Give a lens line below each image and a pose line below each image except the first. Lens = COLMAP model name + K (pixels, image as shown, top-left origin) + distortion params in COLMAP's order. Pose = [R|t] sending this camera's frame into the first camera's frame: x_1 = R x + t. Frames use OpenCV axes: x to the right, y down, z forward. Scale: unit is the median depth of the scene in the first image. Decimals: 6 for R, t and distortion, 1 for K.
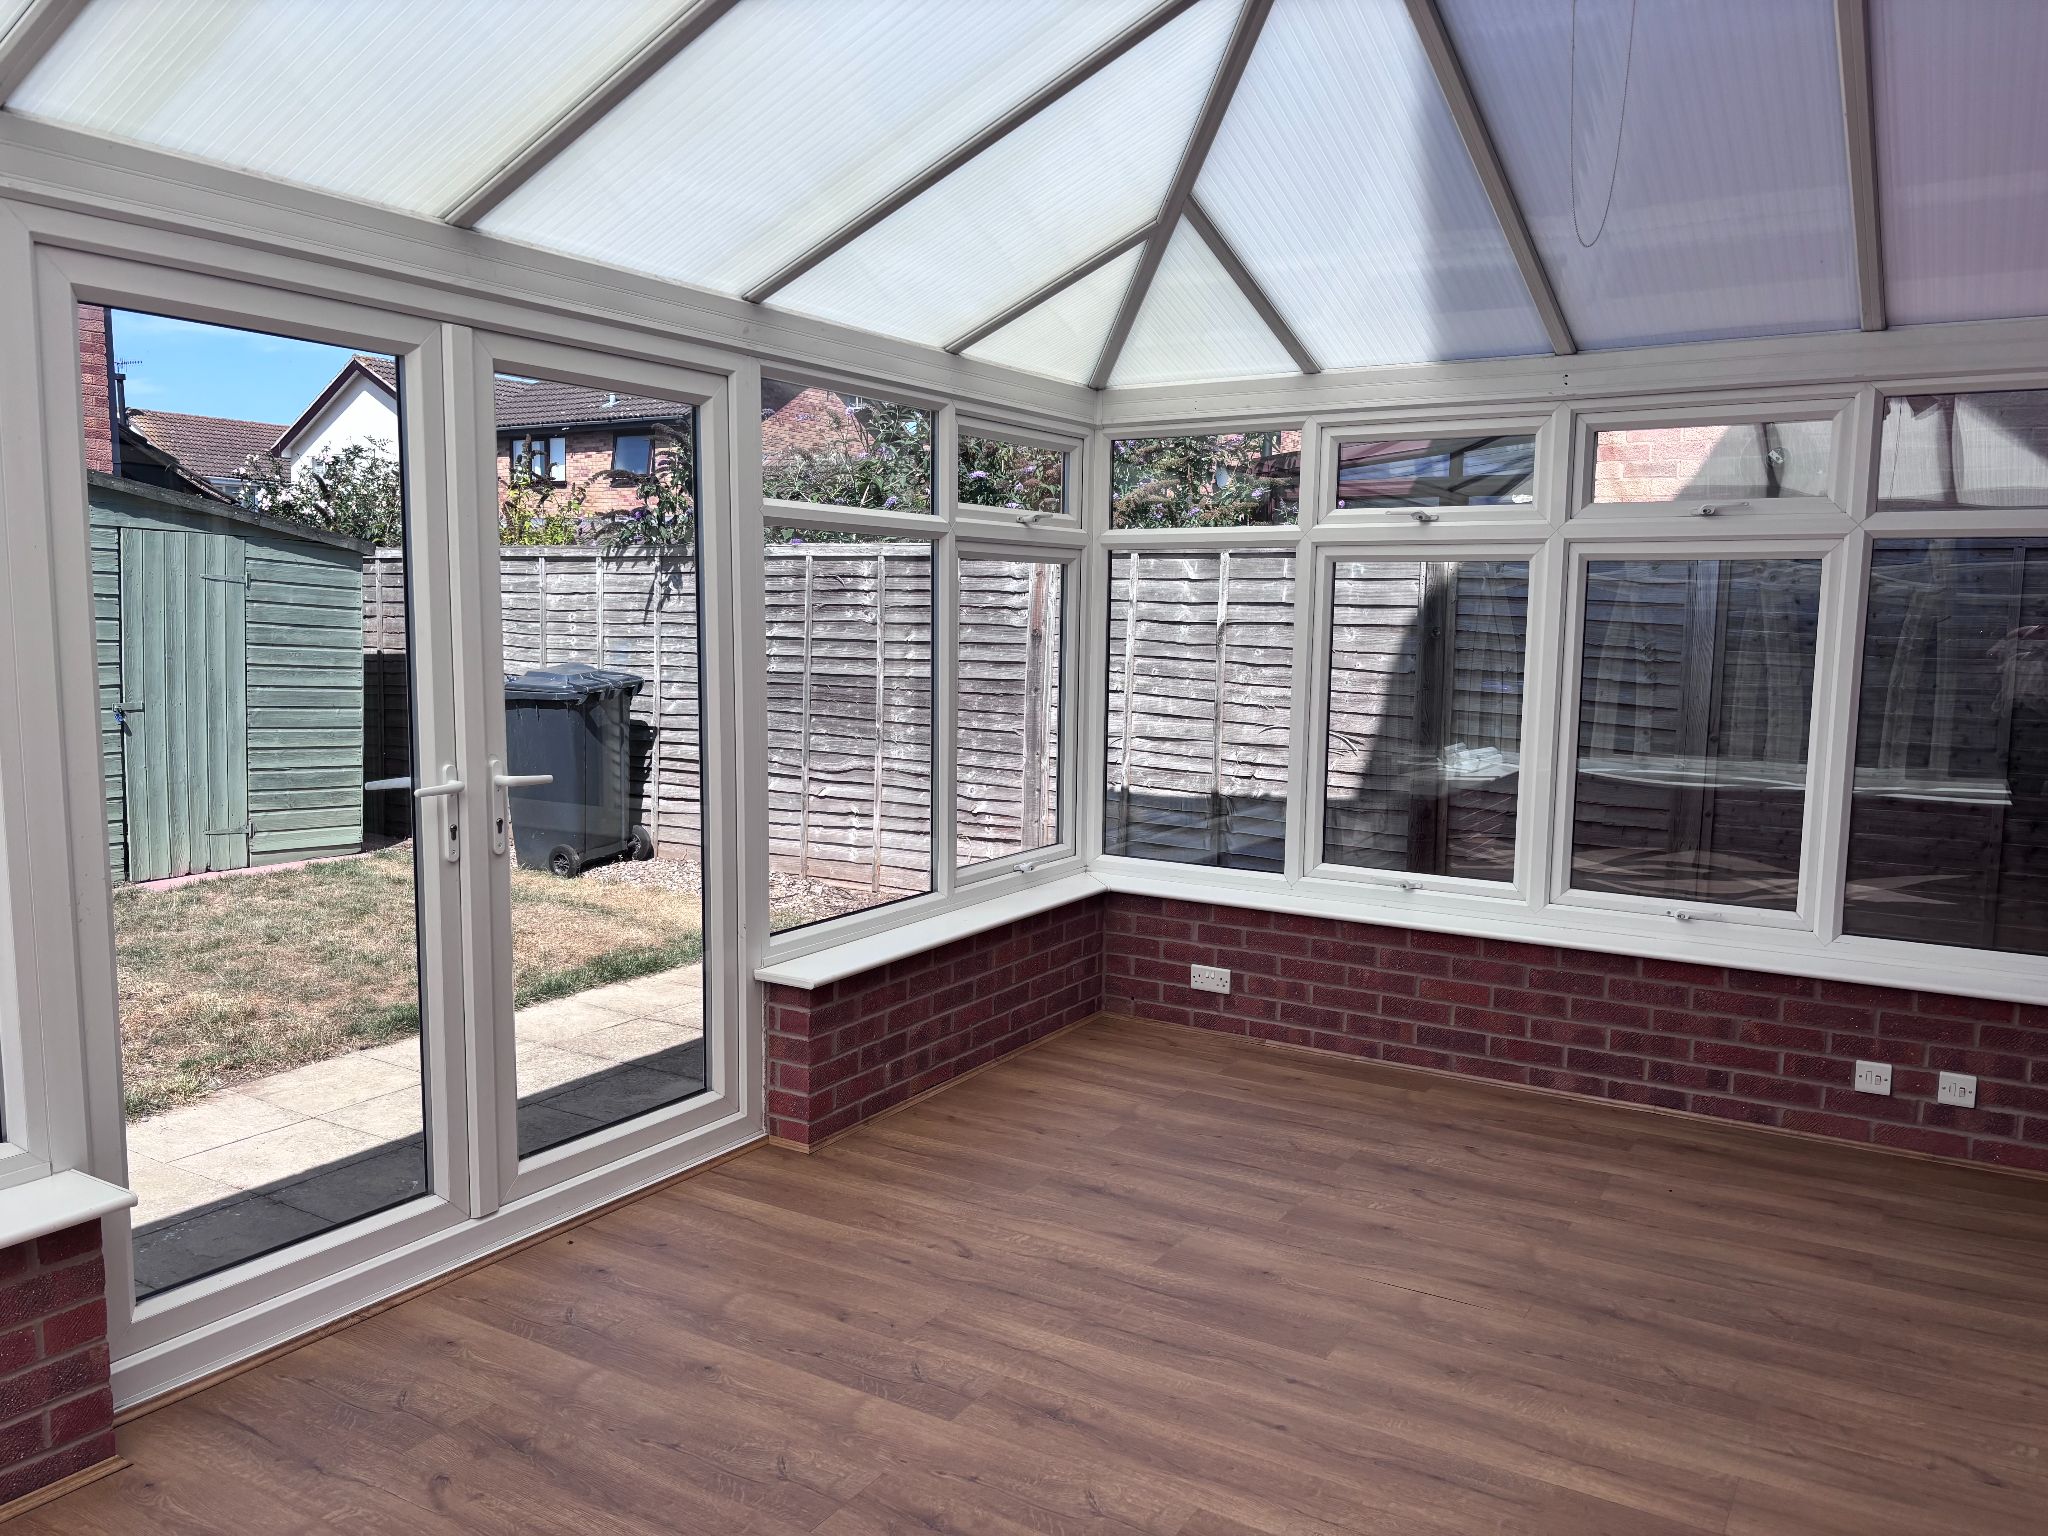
lens RADIAL K [[1540.7, 0, 1020.3], [0, 1540.7, 792.8], [0, 0, 1]] dist [-0.000485, -0.002619]
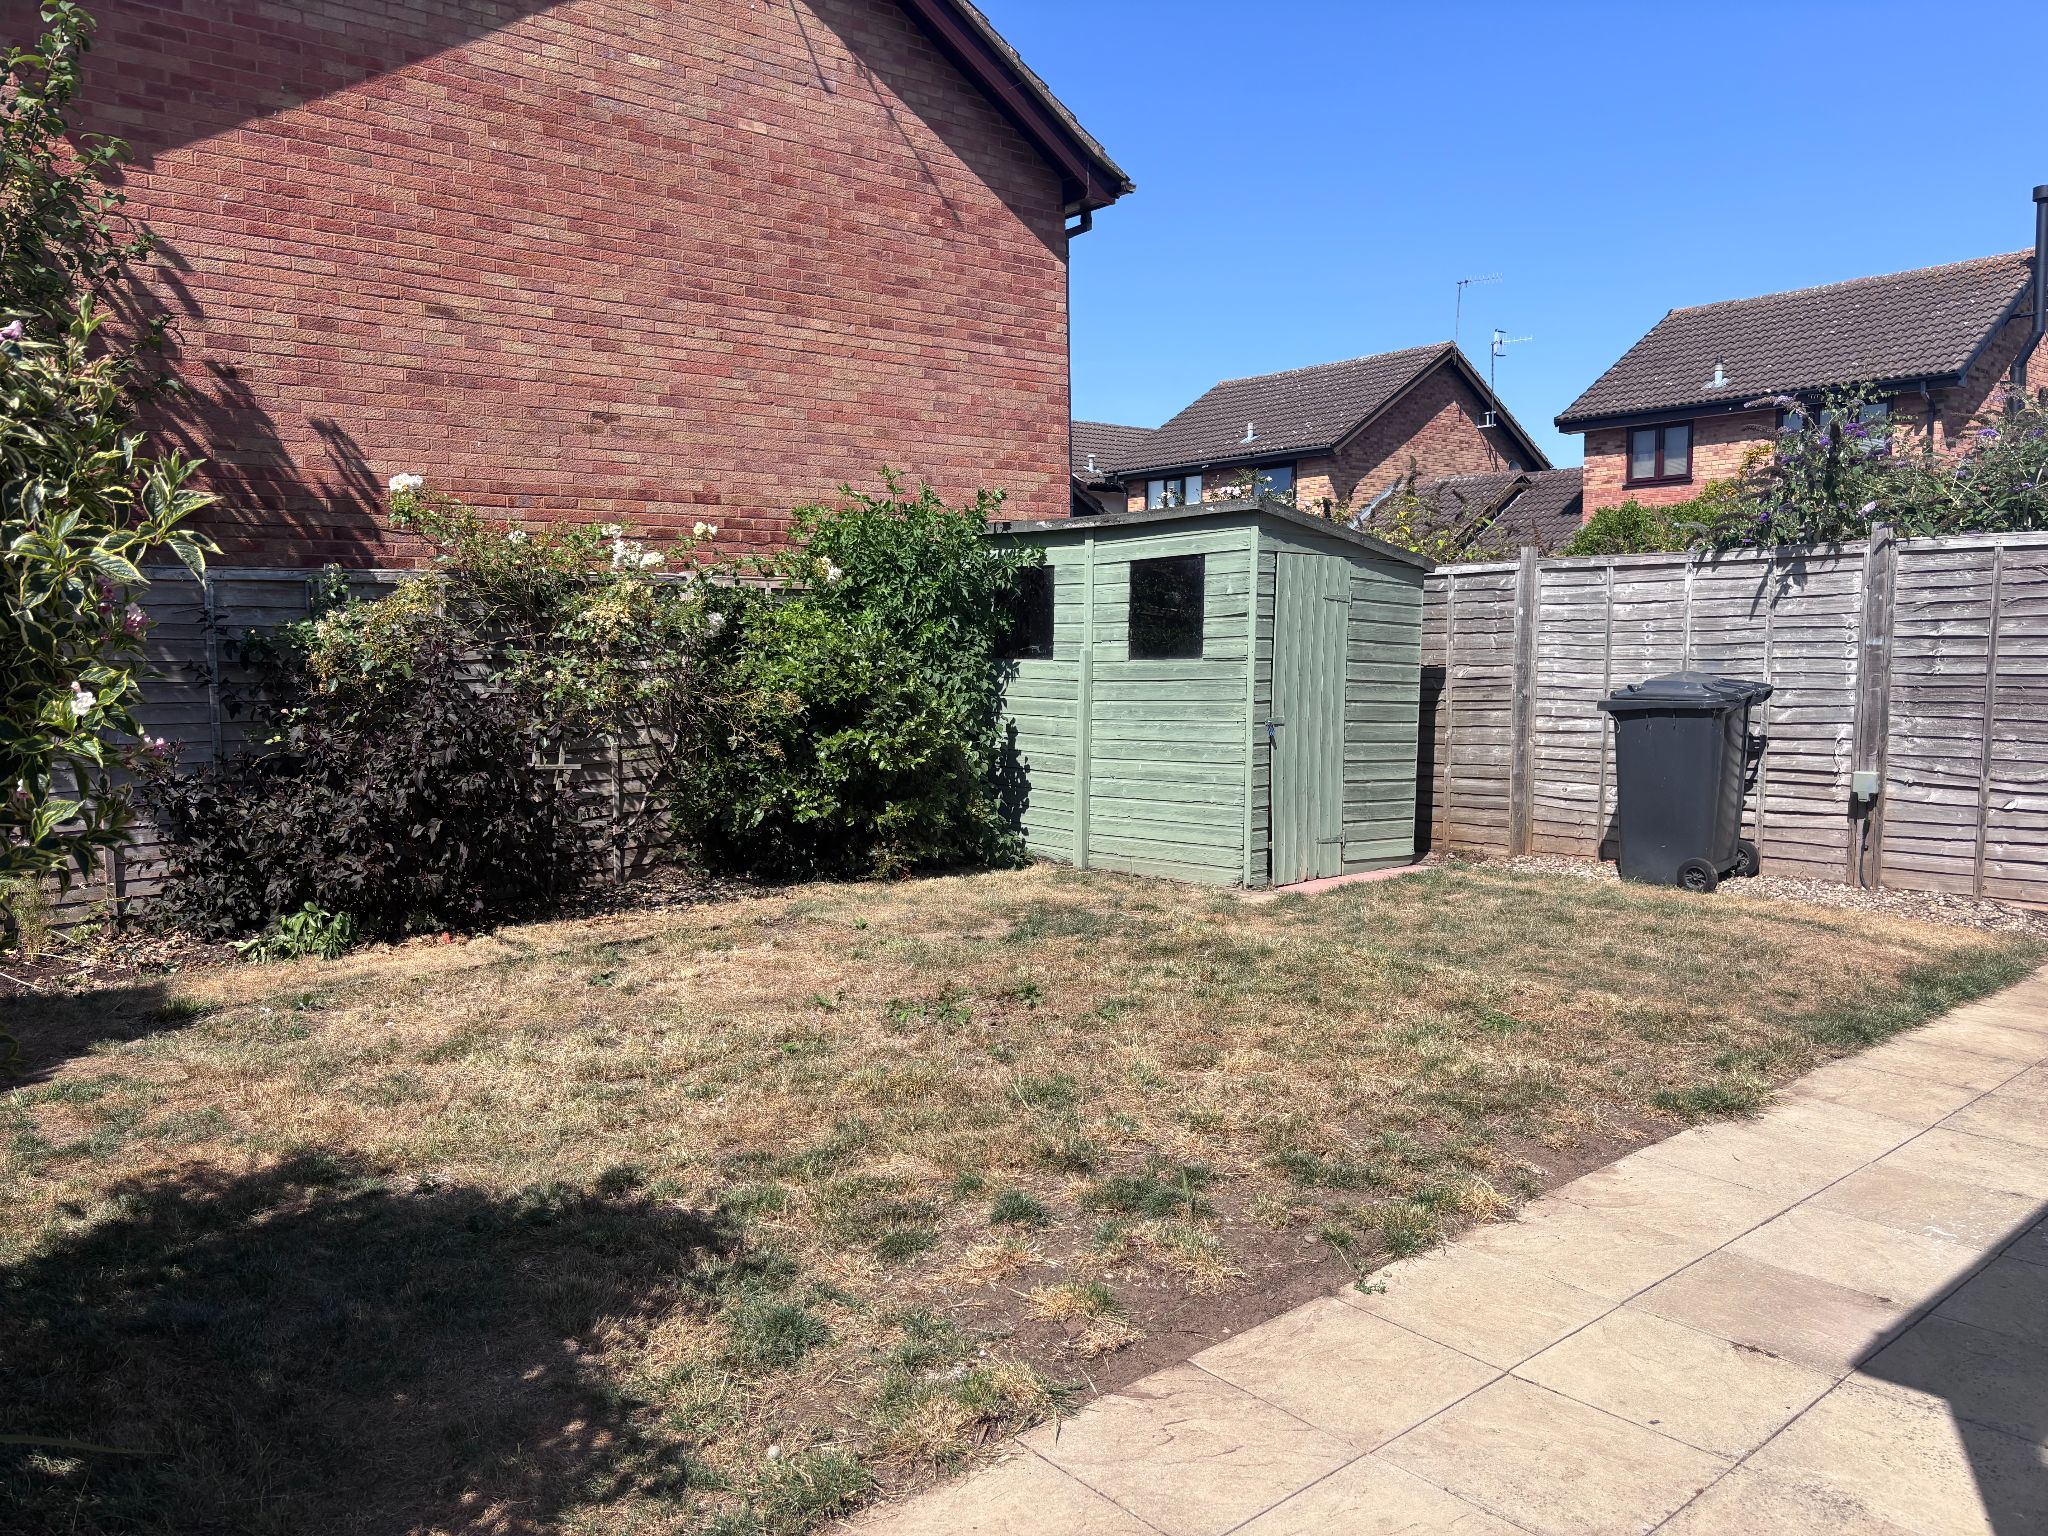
lens RADIAL K [[1549.6, 0, 1024.0], [0, 1549.6, 768.0], [0, 0, 1]] dist [0.046449, -0.006741]
pose [[0.950910, -0.004450, -0.309434, -0.370936], [-0.007263, 0.999300, -0.036692, 0.015355], [0.309381, 0.037138, 0.950213, -0.060625]]
